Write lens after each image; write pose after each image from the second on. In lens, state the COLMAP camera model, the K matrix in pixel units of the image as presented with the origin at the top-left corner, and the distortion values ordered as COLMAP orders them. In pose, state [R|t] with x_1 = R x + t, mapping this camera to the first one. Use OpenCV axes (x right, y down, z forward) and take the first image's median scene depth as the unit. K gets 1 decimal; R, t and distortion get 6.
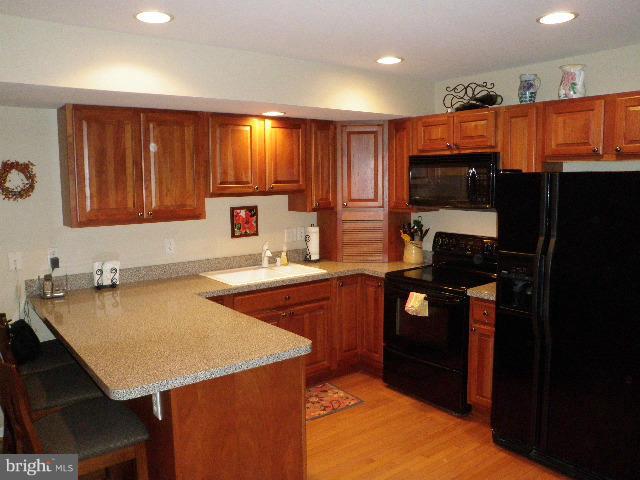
lens RADIAL K [[513.9, 0, 320.0], [0, 513.9, 240.0], [0, 0, 1]] dist [-0.136329, 0.118220]
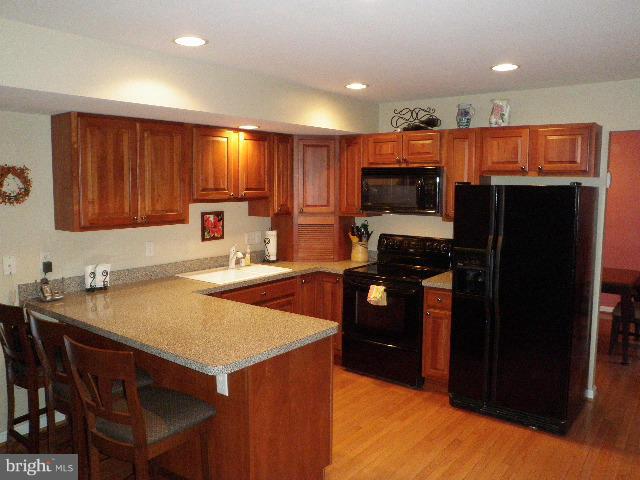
lens RADIAL K [[513.9, 0, 320.0], [0, 513.9, 240.0], [0, 0, 1]] dist [-0.136329, 0.118220]
pose [[0.969264, -0.011773, 0.245743, -0.223663], [0.014684, 0.999842, -0.010015, 0.009012], [-0.245586, 0.013316, 0.969283, -0.104907]]
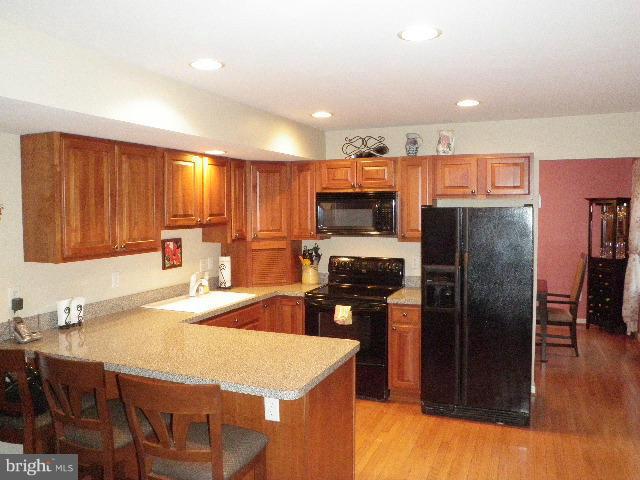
lens RADIAL K [[513.9, 0, 320.0], [0, 513.9, 240.0], [0, 0, 1]] dist [-0.136329, 0.118220]
pose [[0.872177, -0.024534, 0.488574, -0.448767], [0.055640, 0.997236, -0.049249, 0.005039], [-0.486015, 0.070138, 0.871131, -0.044899]]
